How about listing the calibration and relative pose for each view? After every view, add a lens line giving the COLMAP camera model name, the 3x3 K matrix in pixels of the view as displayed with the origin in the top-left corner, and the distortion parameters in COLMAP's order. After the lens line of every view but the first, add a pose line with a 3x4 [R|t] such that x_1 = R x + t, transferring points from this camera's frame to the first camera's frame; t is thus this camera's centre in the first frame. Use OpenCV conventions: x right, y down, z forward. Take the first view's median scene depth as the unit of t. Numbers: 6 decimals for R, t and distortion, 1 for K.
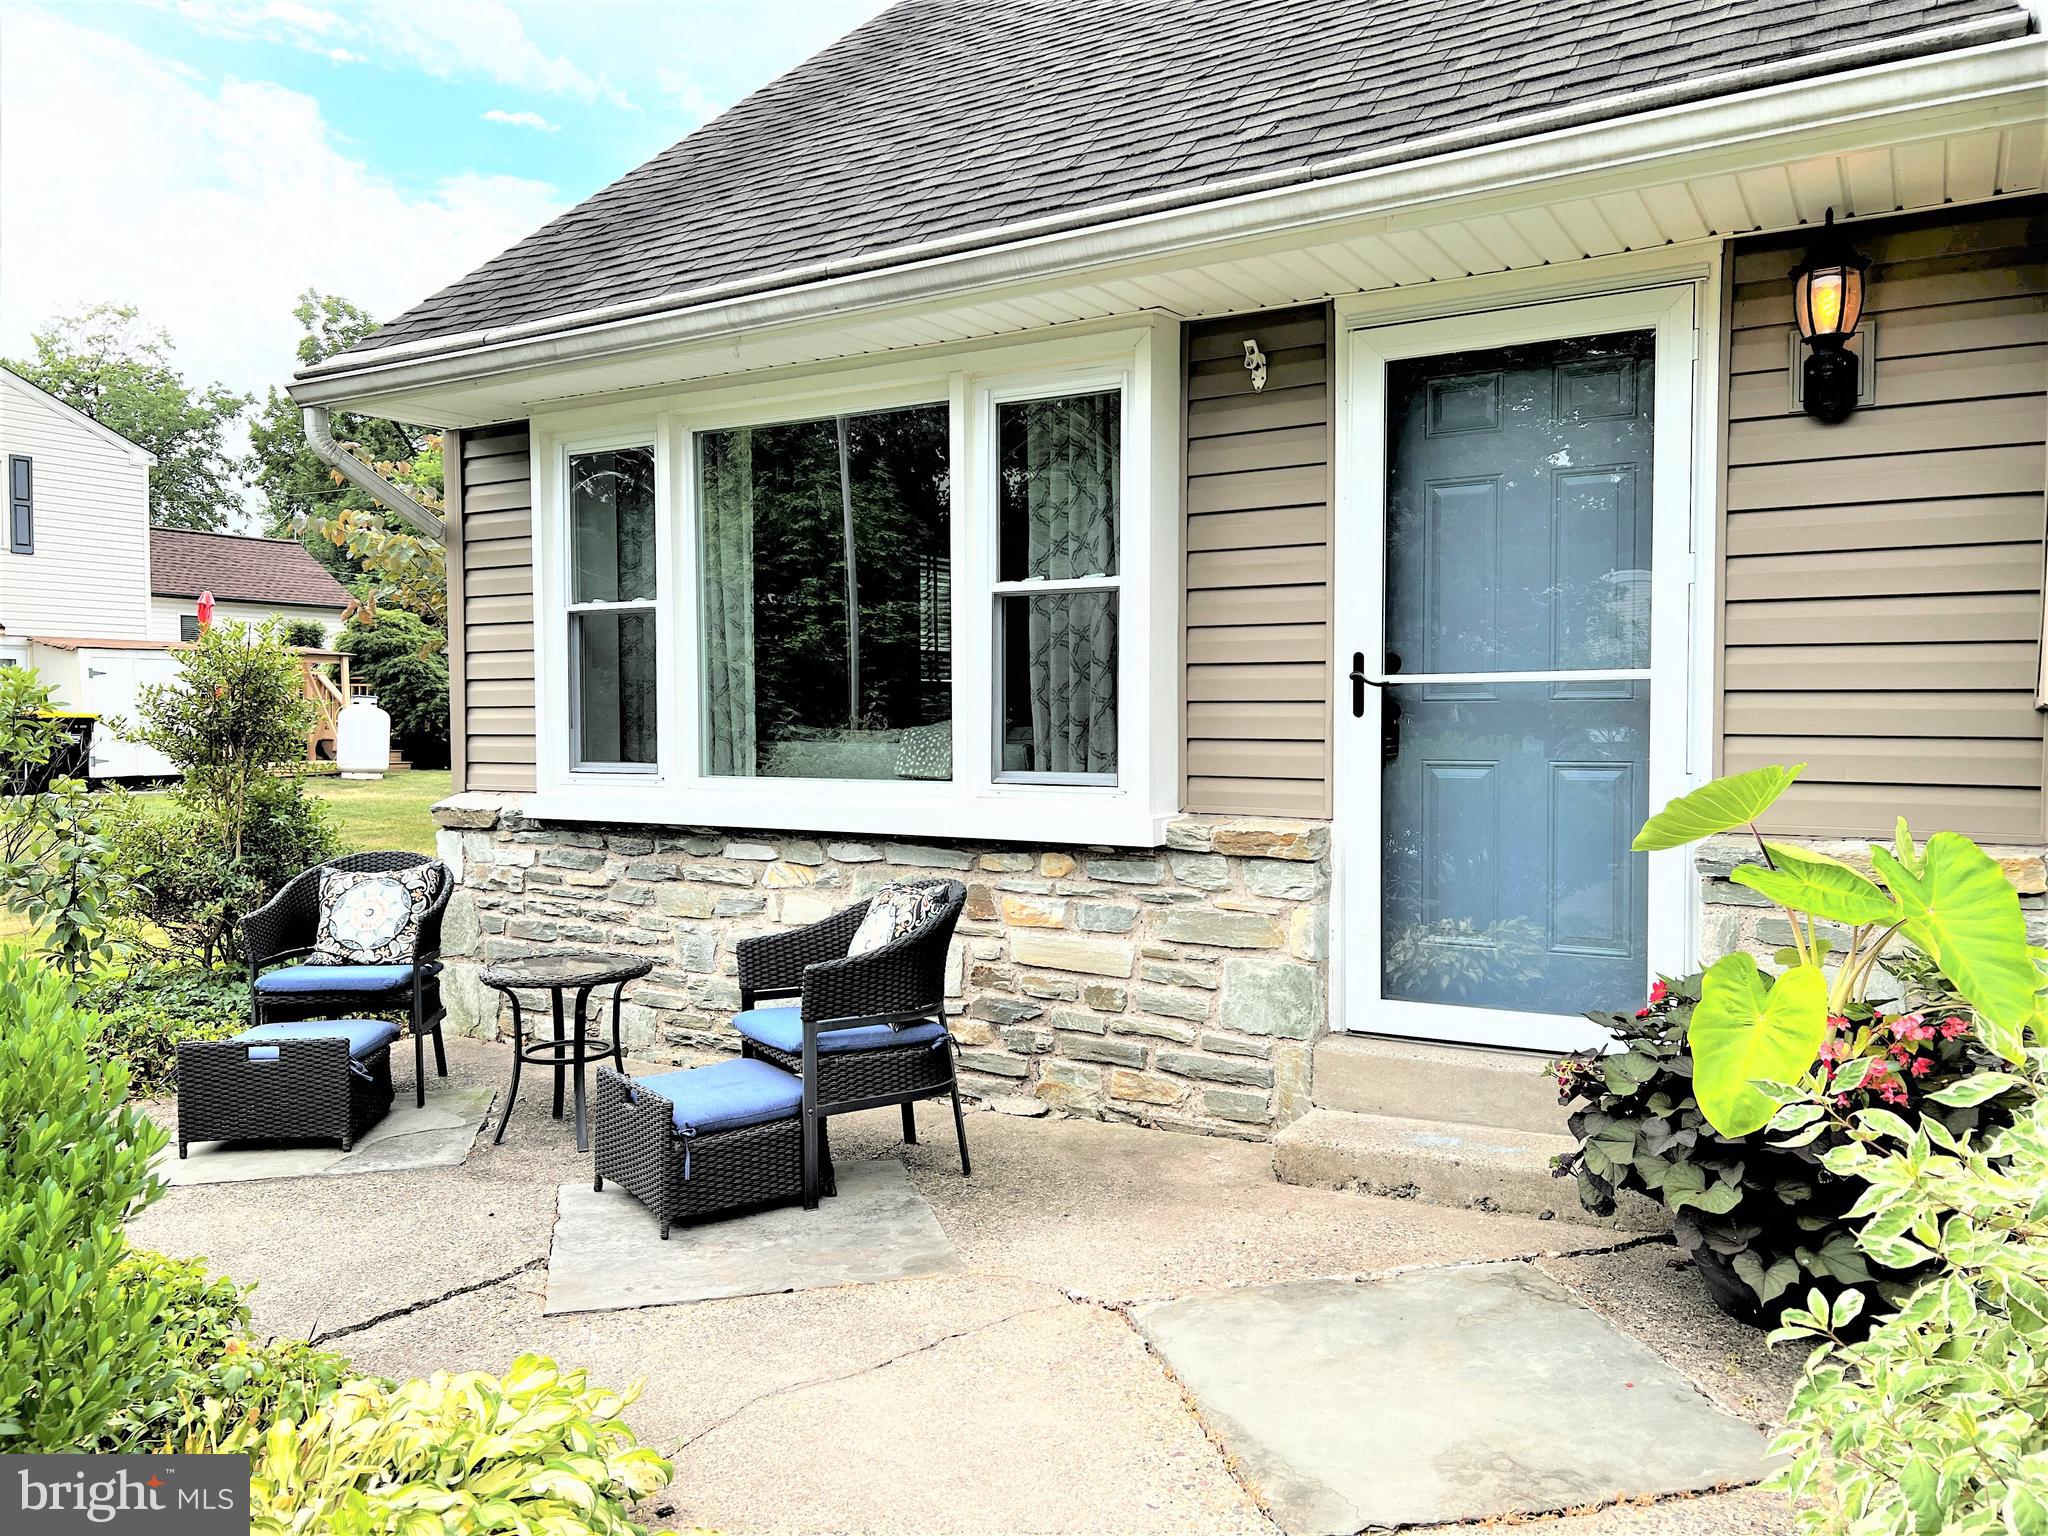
lens RADIAL K [[1591.2, 0, 1027.6], [0, 1591.2, 792.8], [0, 0, 1]] dist [0.018135, -0.008756]
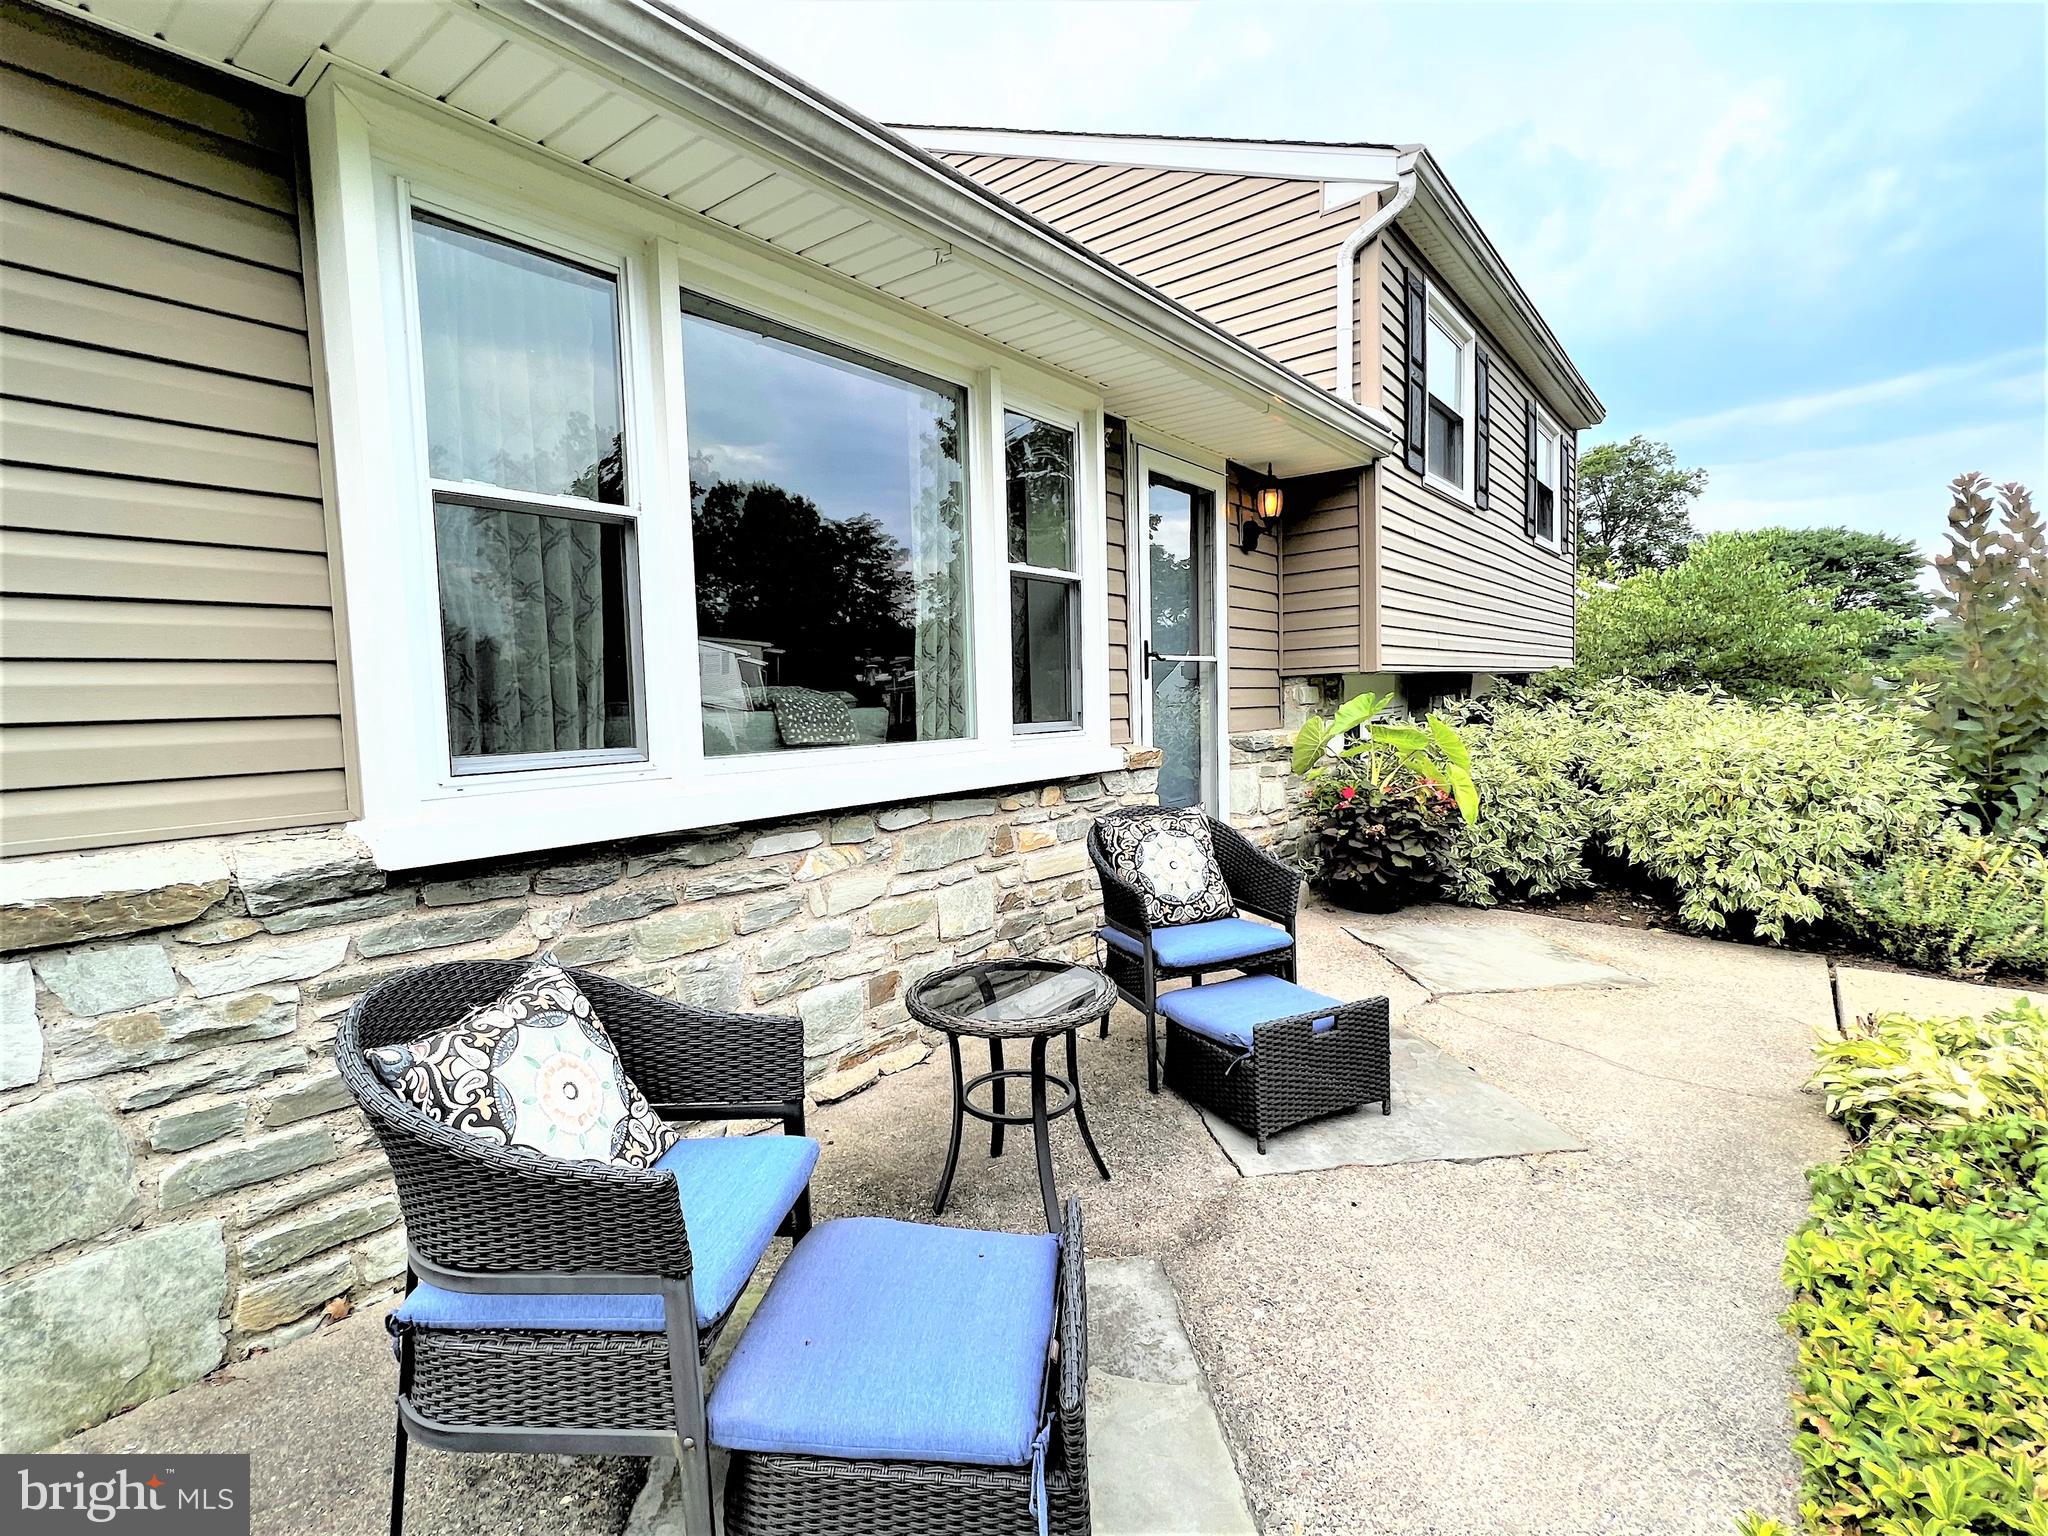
lens RADIAL K [[985.9, 0, 1024.0], [0, 985.9, 768.0], [0, 0, 1]] dist [-0.000309, -0.000001]
pose [[0.087789, -0.077063, 0.993154, -0.753051], [0.063568, 0.995404, 0.071619, -0.033916], [-0.994109, 0.056845, 0.092285, 0.937254]]
